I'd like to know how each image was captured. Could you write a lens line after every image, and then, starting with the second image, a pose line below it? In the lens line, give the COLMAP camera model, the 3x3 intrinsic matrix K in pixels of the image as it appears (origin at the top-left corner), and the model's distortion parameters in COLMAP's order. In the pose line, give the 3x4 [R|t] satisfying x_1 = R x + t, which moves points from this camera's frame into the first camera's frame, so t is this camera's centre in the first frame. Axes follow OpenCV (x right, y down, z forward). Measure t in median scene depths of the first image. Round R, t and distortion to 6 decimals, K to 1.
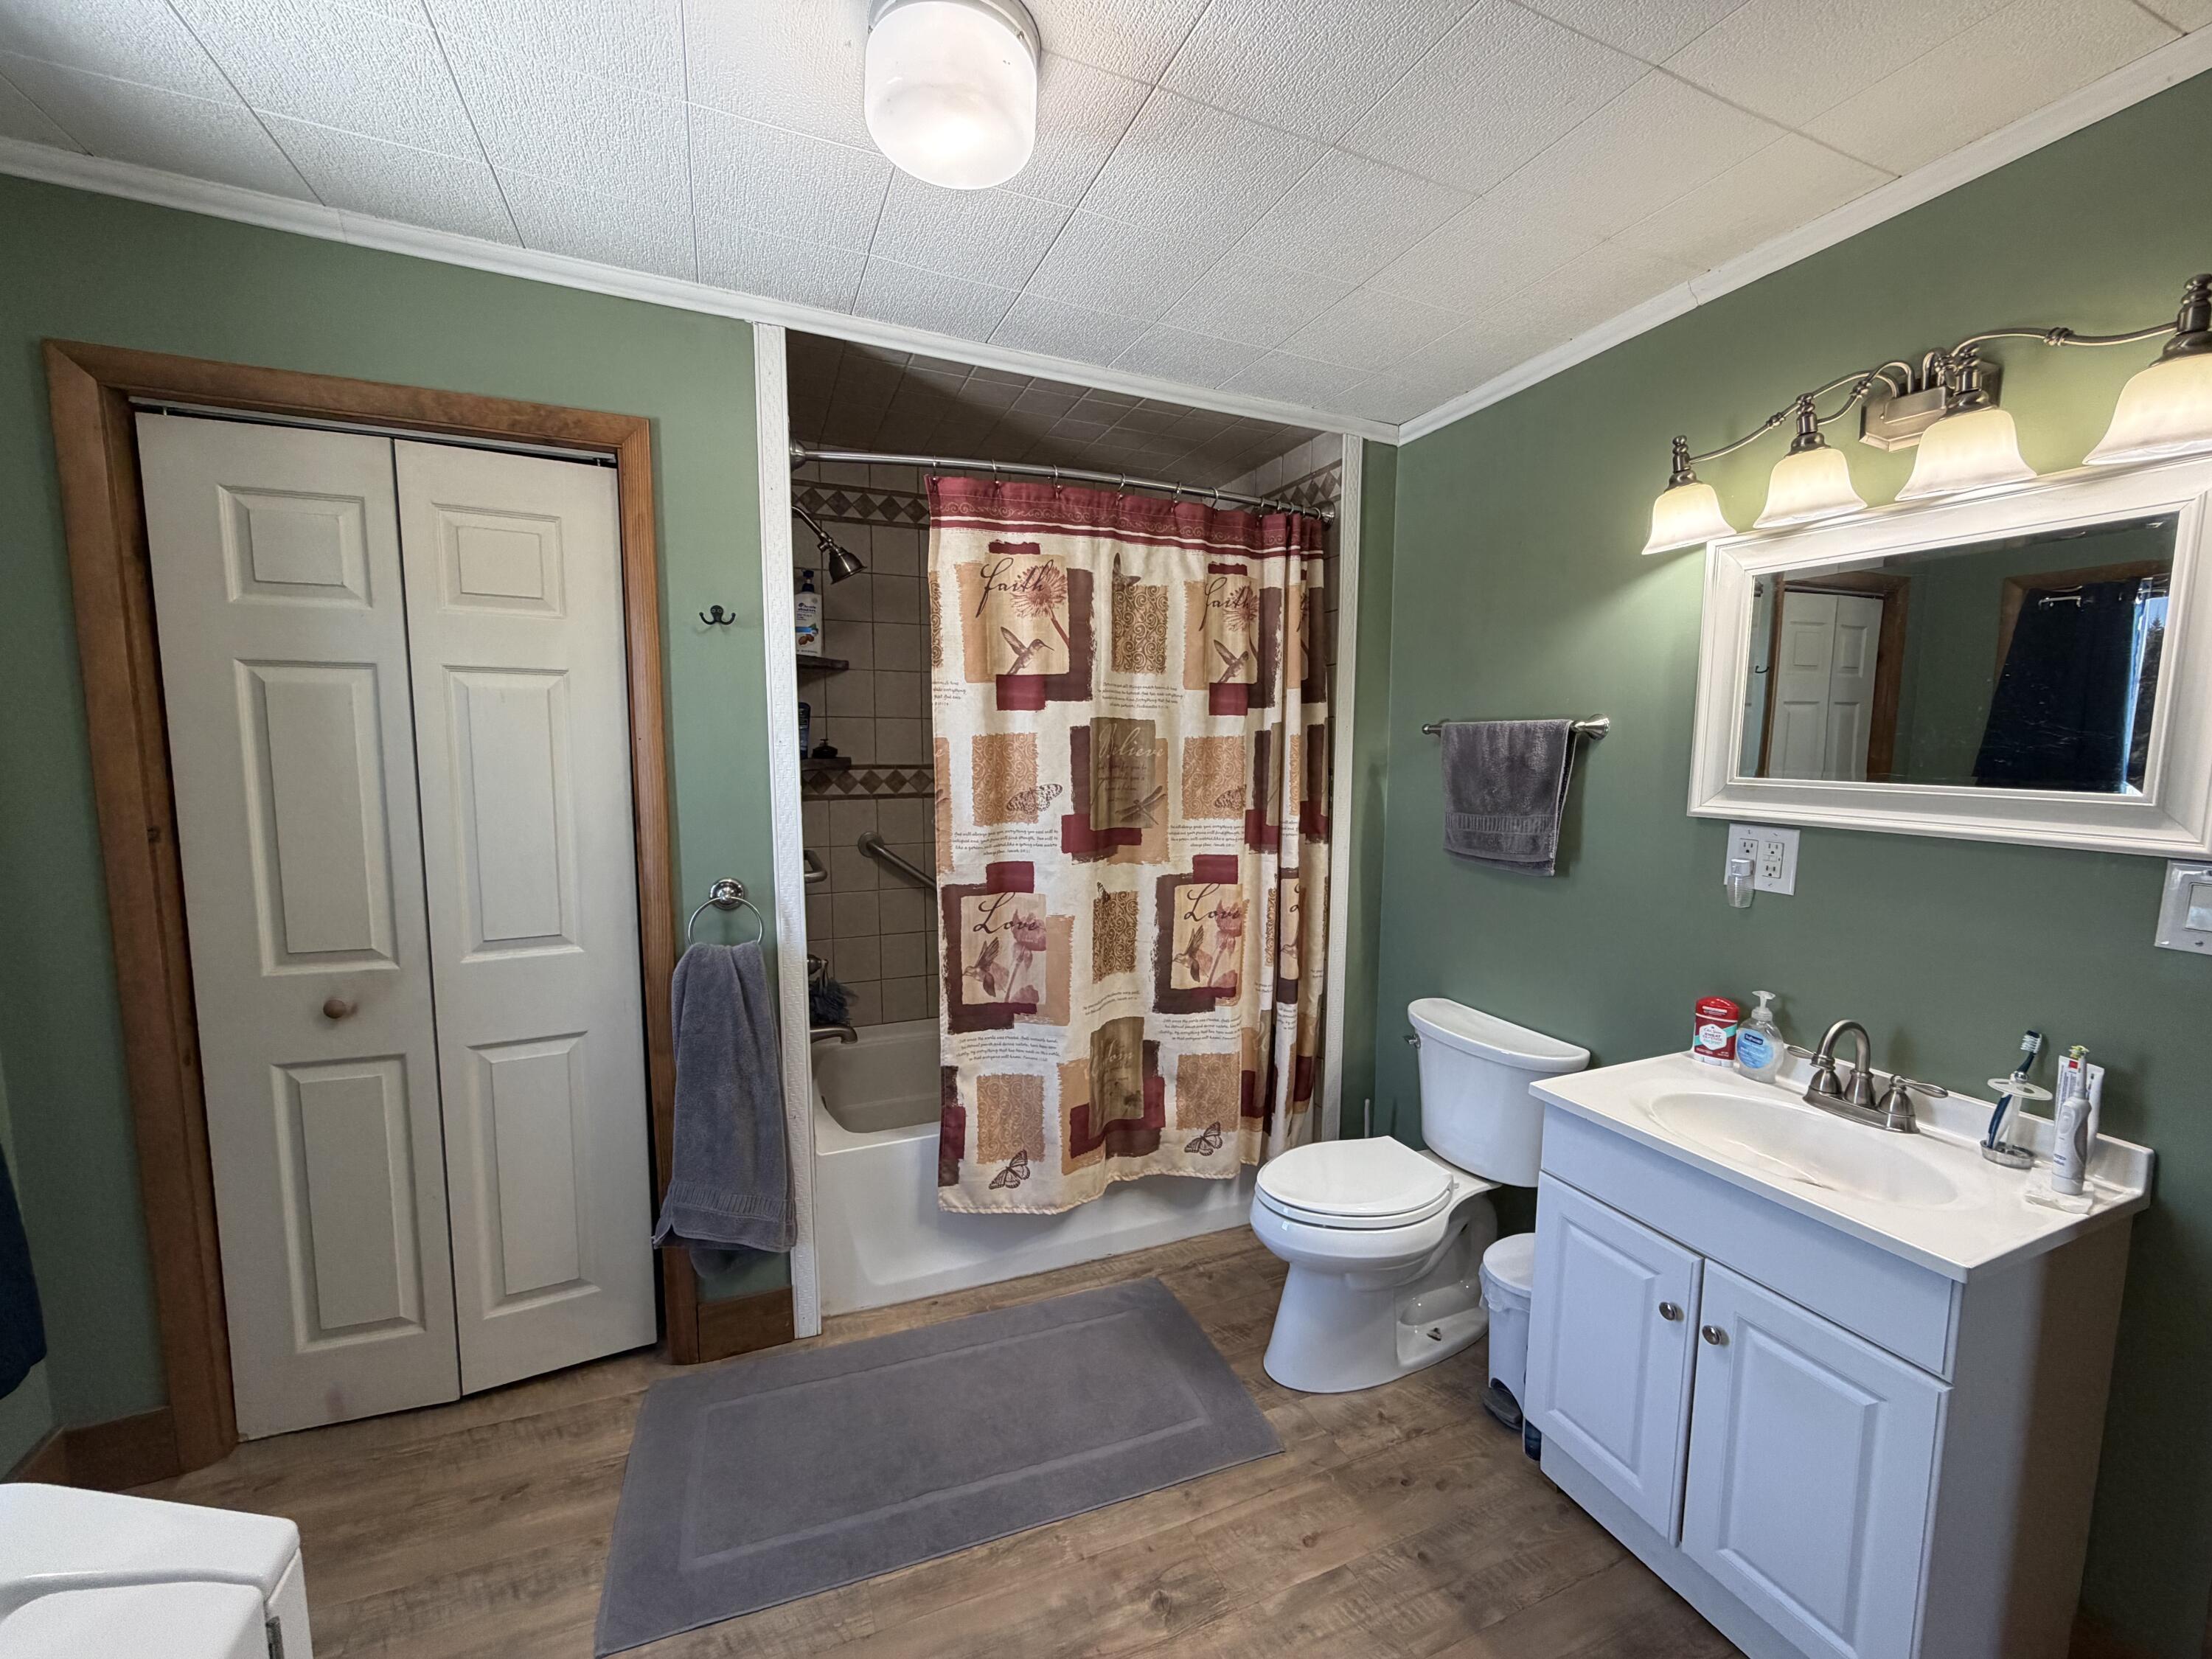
lens RADIAL K [[878.7, 0, 1106.0], [0, 878.7, 829.5], [0, 0, 1]] dist [0.001966, 0.000283]
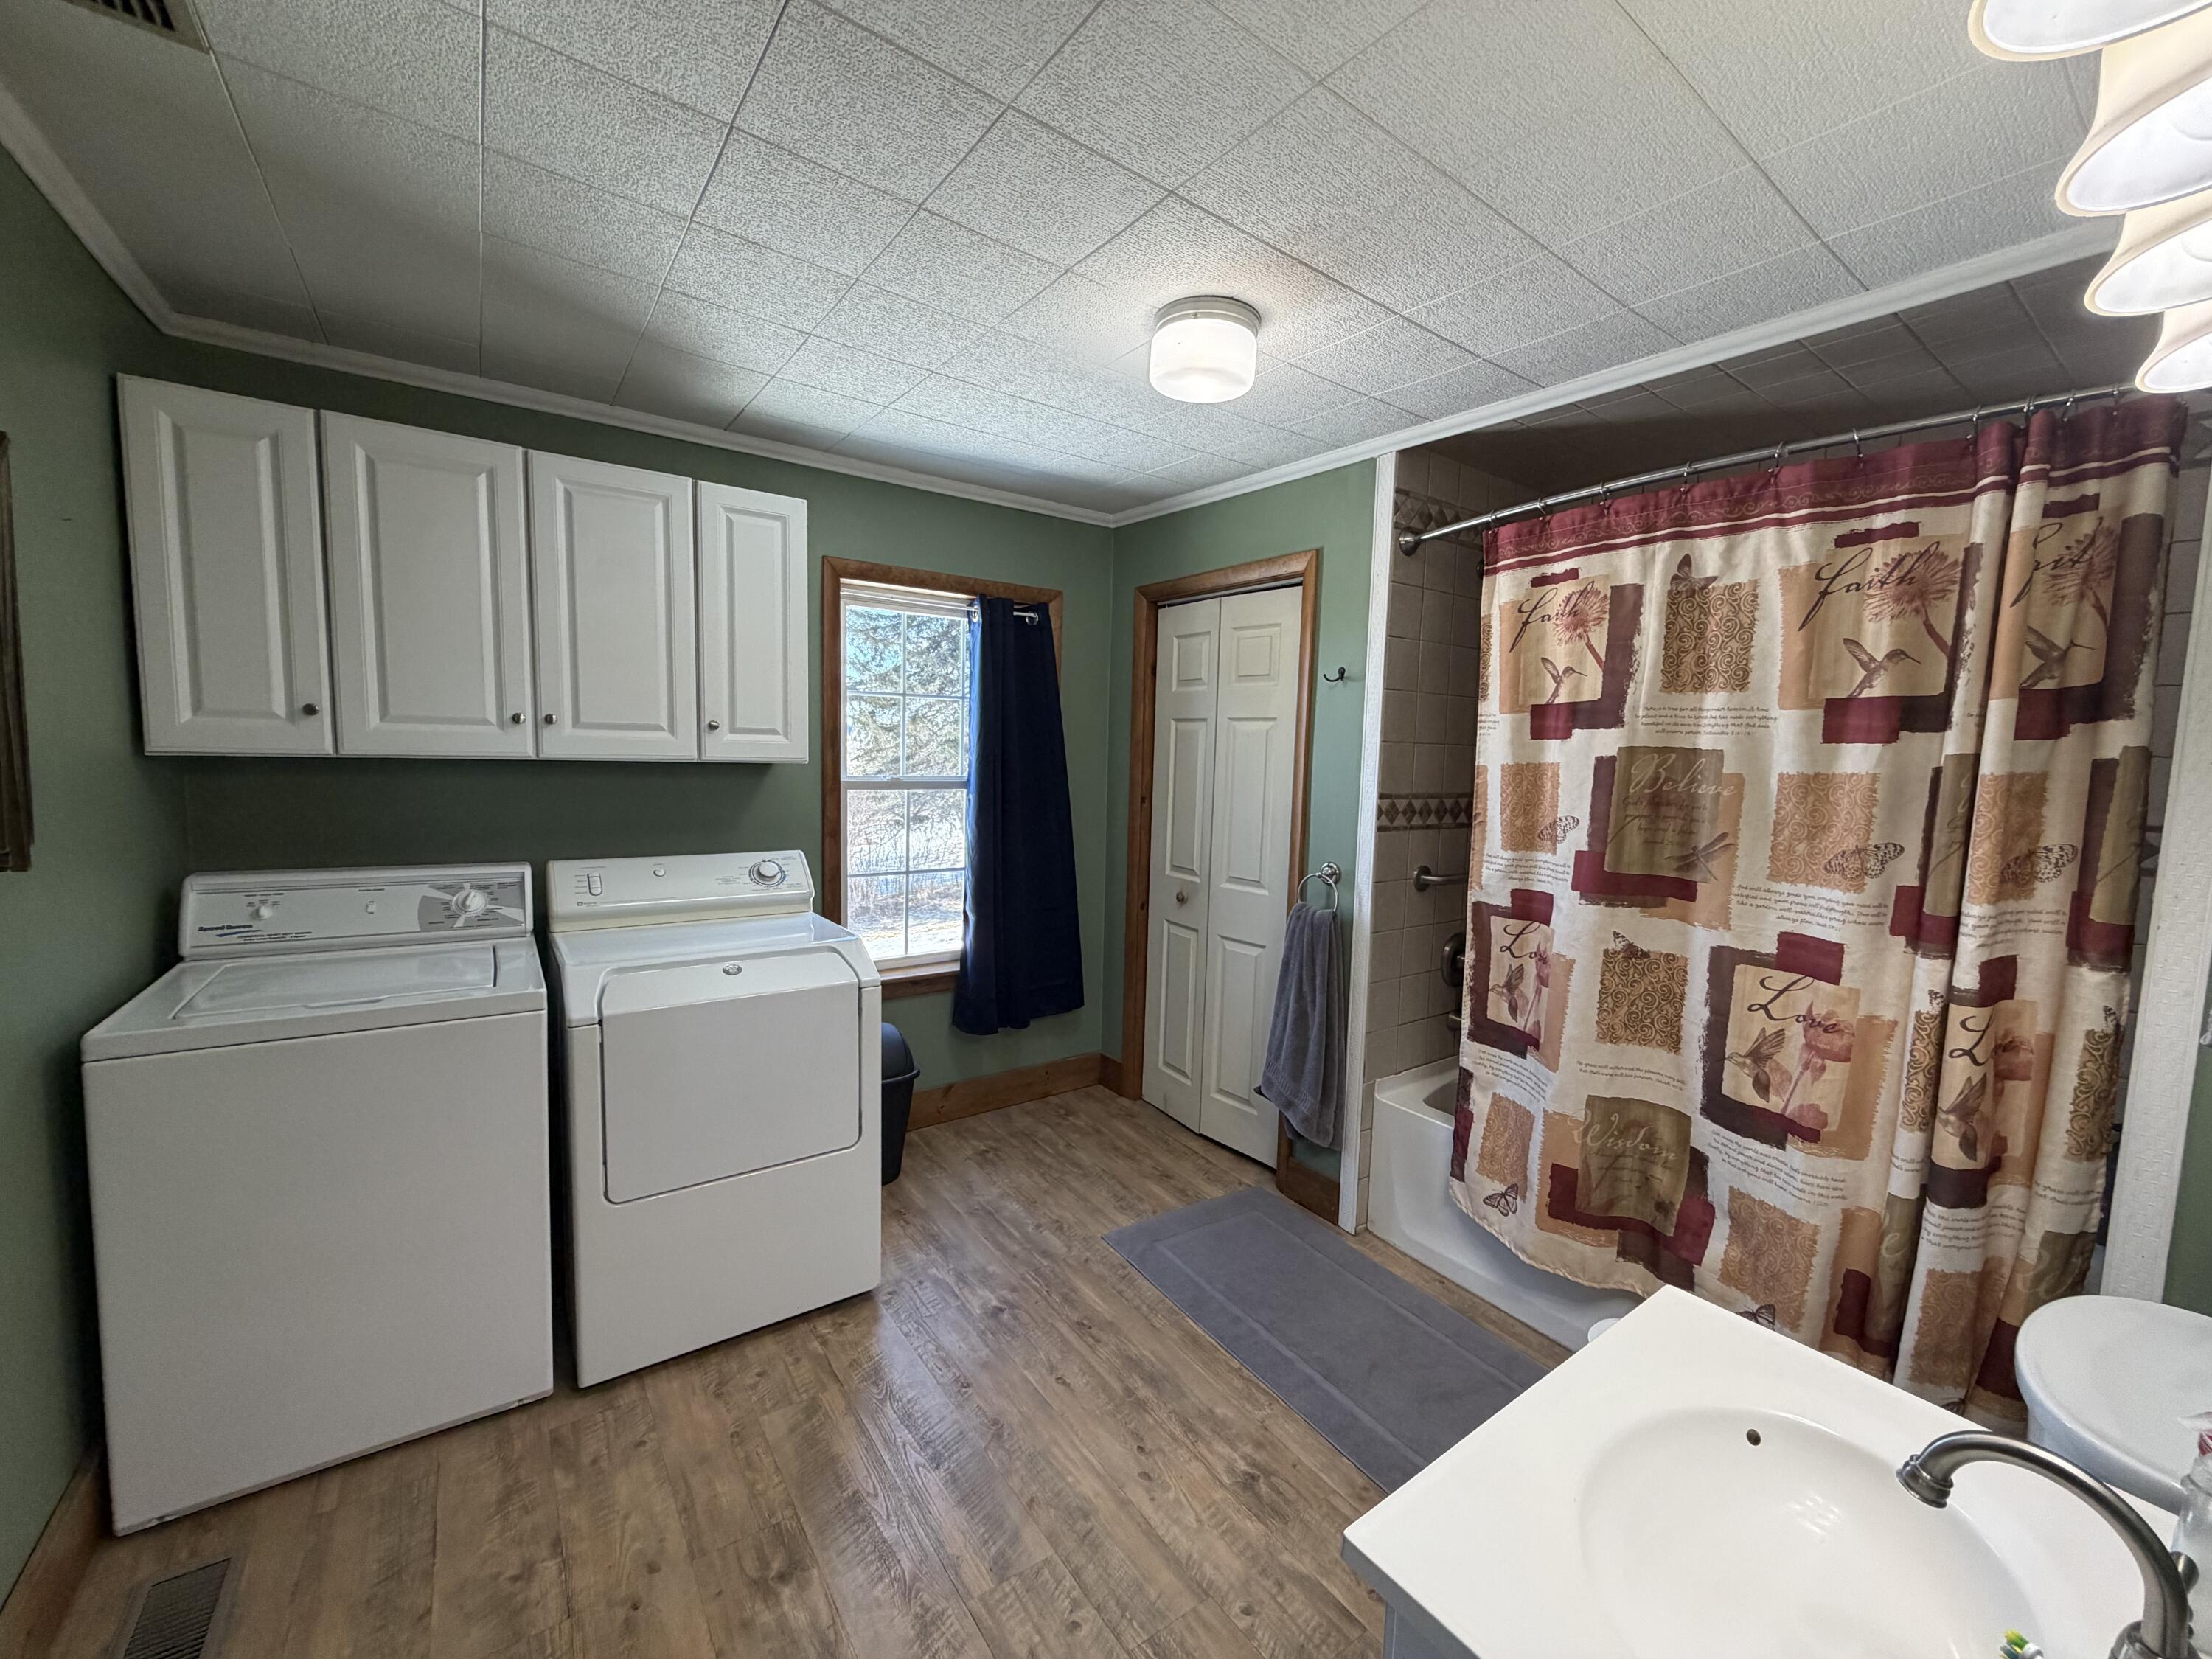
lens RADIAL K [[878.7, 0, 1106.0], [0, 878.7, 829.5], [0, 0, 1]] dist [0.001966, 0.000283]
pose [[0.233173, 0.089271, -0.968329, 0.729991], [-0.125565, 0.990205, 0.061052, -0.031831], [0.964294, 0.107352, 0.242099, 0.278972]]
